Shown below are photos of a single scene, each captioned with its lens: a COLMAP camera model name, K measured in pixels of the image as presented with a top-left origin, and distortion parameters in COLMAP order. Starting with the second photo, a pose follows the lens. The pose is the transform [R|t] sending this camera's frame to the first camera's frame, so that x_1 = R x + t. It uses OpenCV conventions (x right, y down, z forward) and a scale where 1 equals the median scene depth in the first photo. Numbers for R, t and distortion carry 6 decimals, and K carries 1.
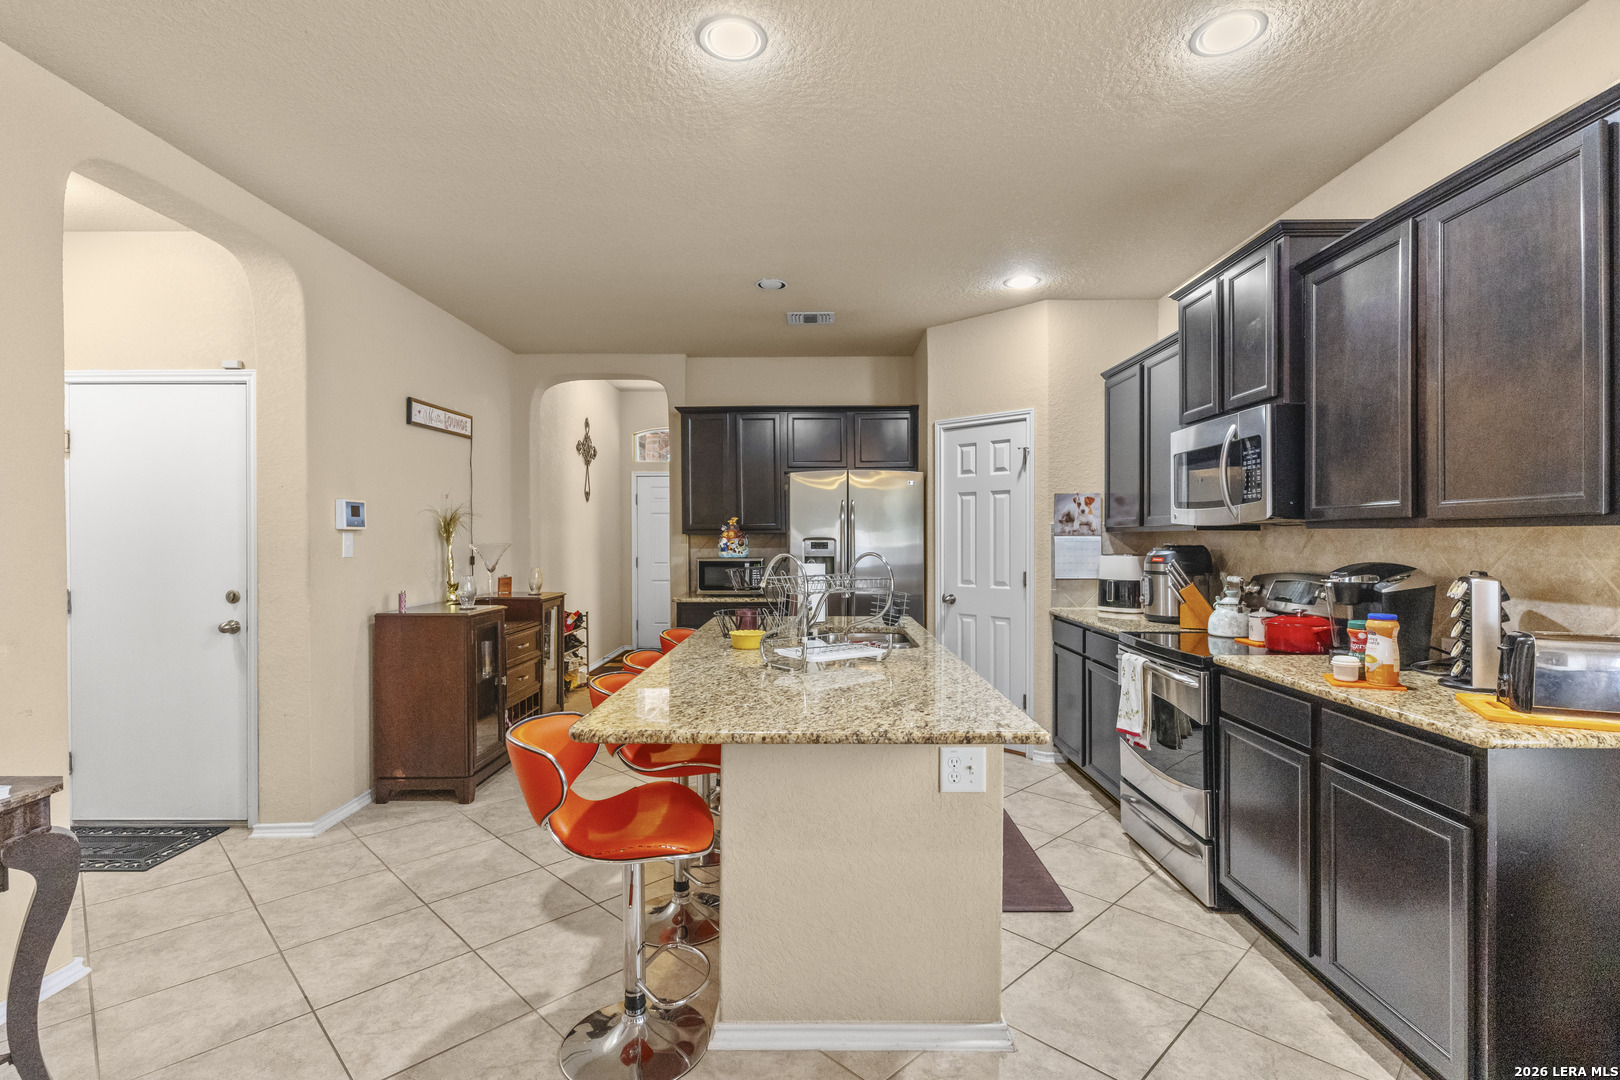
lens RADIAL K [[767.8, 0, 812.0], [0, 767.8, 535.6], [0, 0, 1]] dist [0.002648, -0.000555]
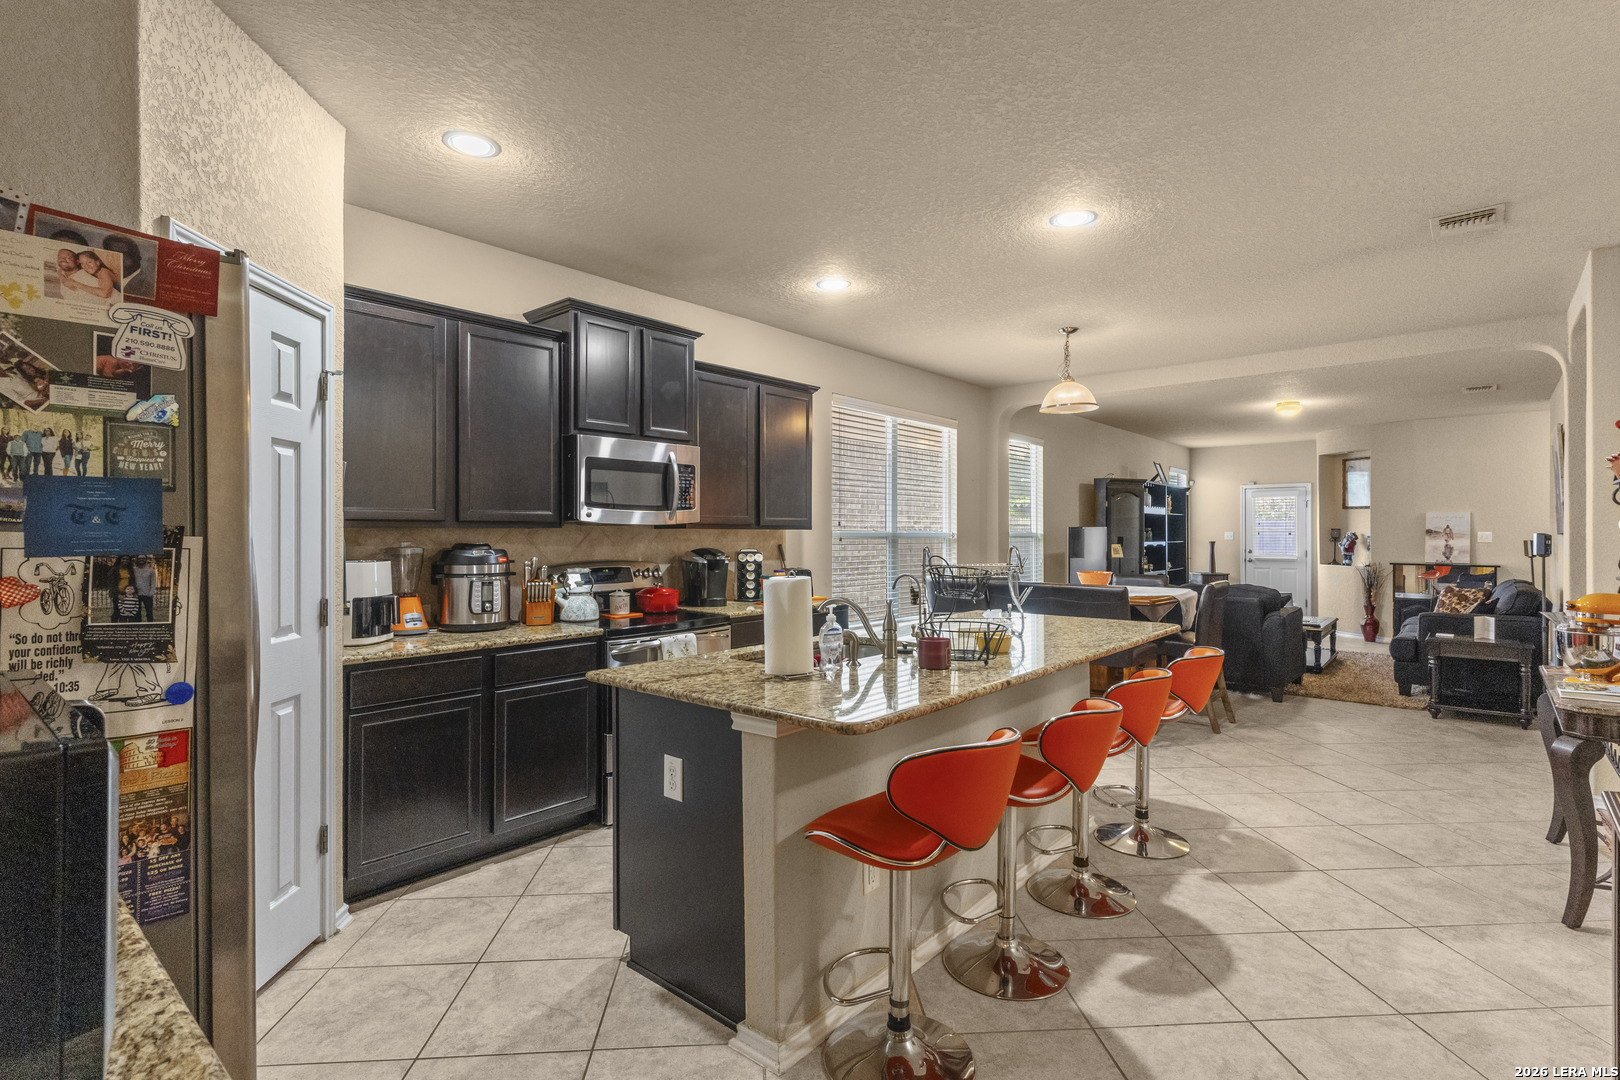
lens RADIAL K [[772.3, 0, 811.4], [0, 772.3, 532.4], [0, 0, 1]] dist [0.003561, 0.000402]
pose [[-0.756361, 0.002567, 0.654149, -0.447758], [0.001263, 0.999996, -0.002463, 0.002316], [-0.654153, -0.001037, -0.756362, 1.559675]]
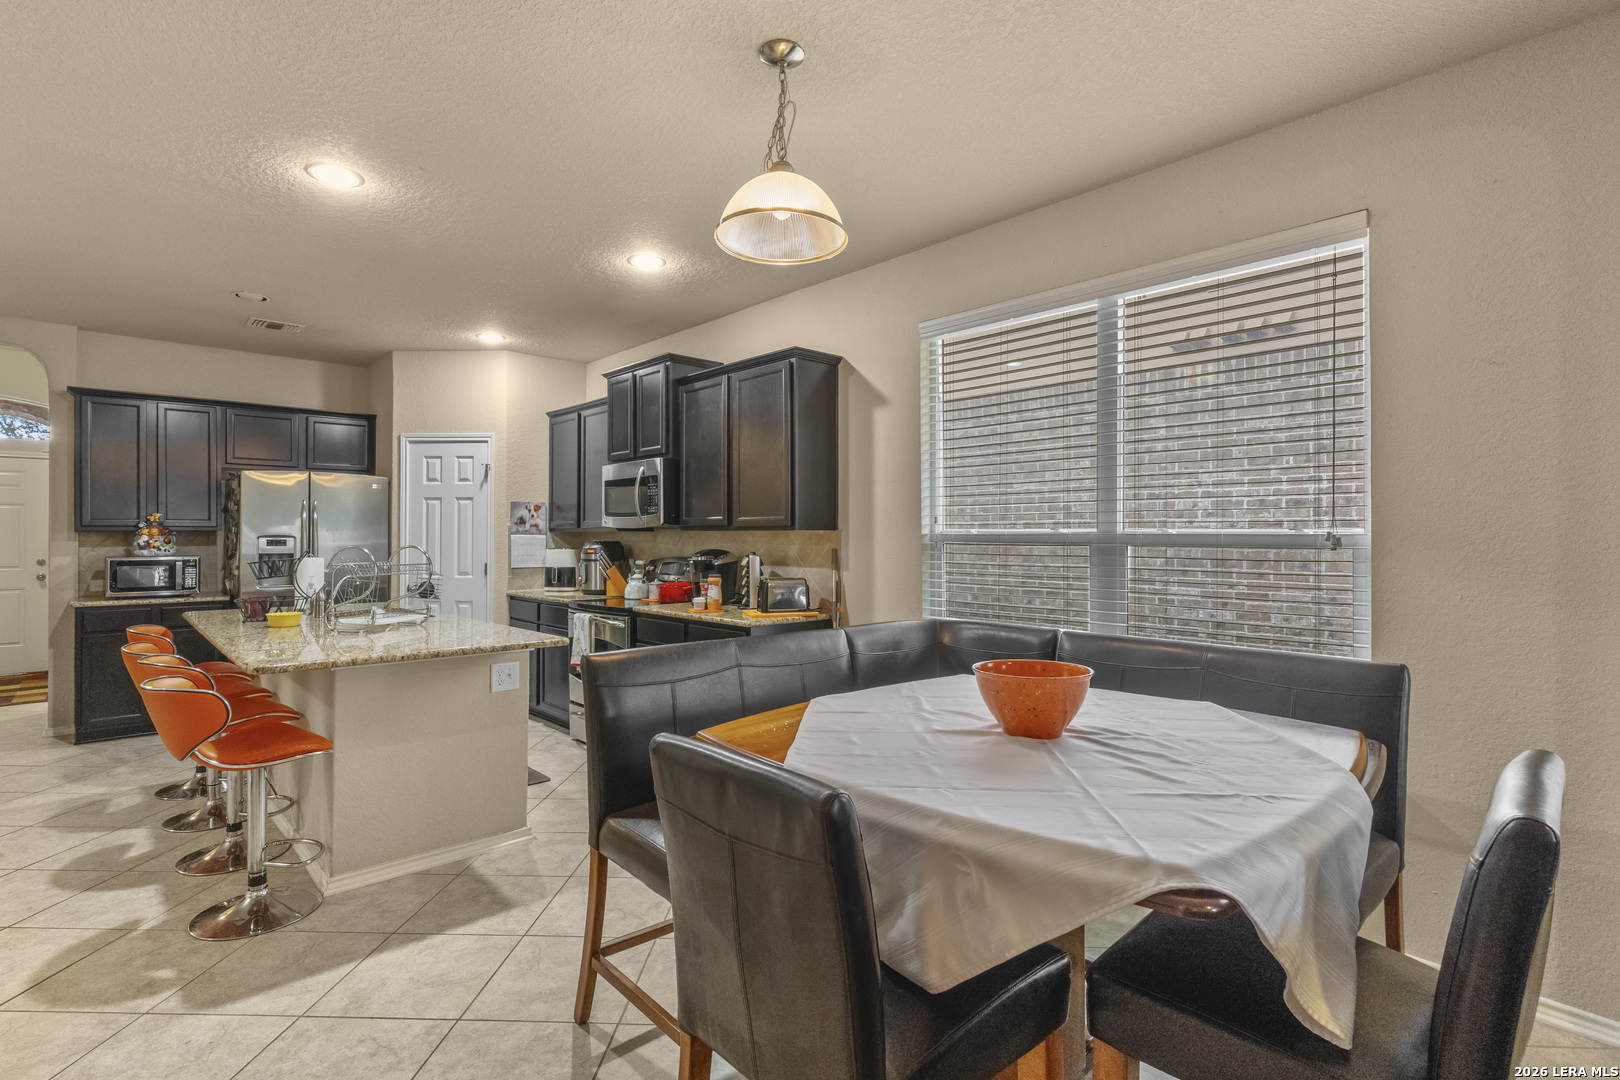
lens RADIAL K [[767.8, 0, 812.0], [0, 767.8, 535.6], [0, 0, 1]] dist [0.002648, -0.000555]
pose [[0.727562, 0.003705, 0.686032, -0.256846], [-0.003768, 0.999992, -0.001404, 0.002655], [-0.686031, -0.001563, 0.727570, -0.362506]]
